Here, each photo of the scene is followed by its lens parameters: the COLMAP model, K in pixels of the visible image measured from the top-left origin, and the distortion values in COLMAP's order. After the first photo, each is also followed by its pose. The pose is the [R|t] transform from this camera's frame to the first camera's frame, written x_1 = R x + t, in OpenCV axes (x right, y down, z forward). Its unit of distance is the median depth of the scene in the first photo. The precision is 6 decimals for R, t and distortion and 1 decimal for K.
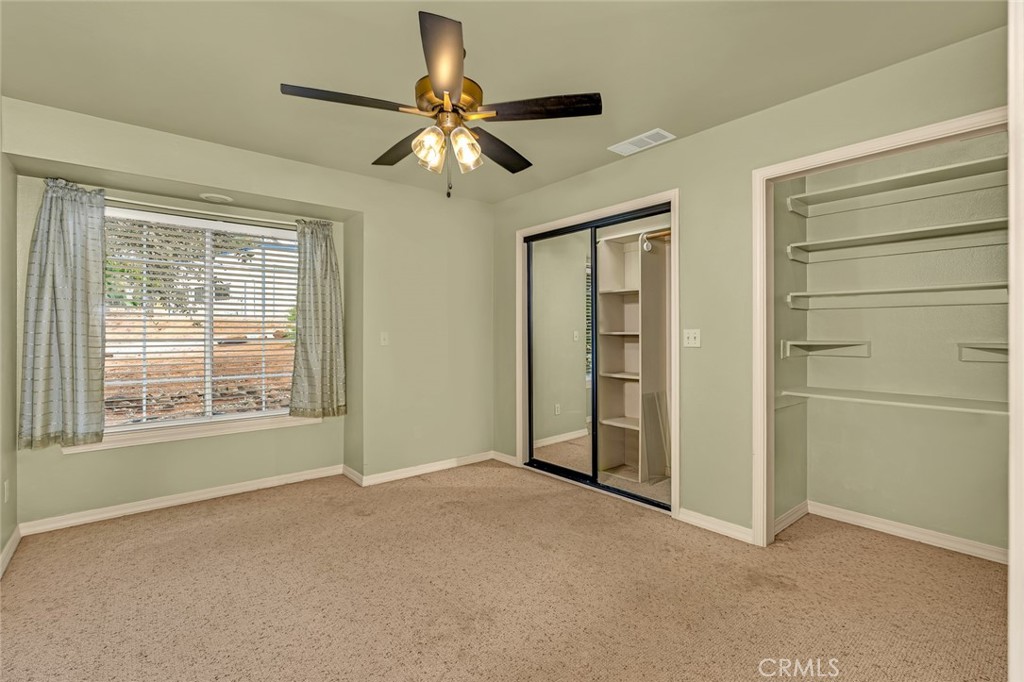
lens RADIAL K [[466.6, 0, 514.9], [0, 466.6, 336.9], [0, 0, 1]] dist [-0.002139, 0.000101]
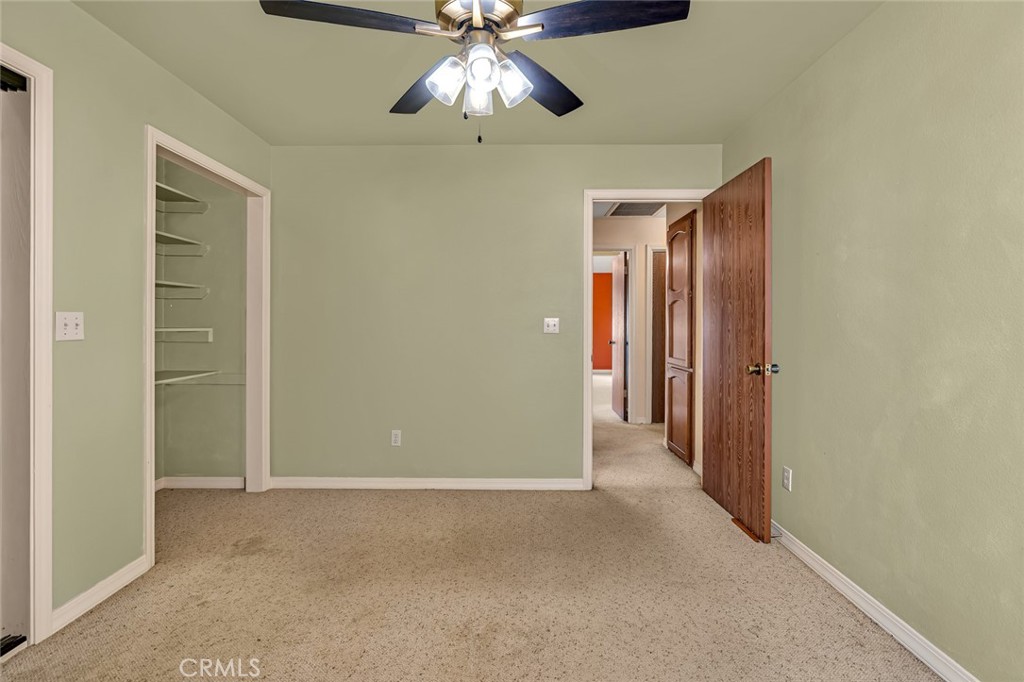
lens RADIAL K [[466.6, 0, 514.1], [0, 466.6, 332.0], [0, 0, 1]] dist [-0.002139, 0.000101]
pose [[-0.763311, -0.009294, 0.645964, -0.629555], [0.002918, 0.999837, 0.017834, 0.002288], [-0.646025, 0.015498, -0.763159, 1.428375]]
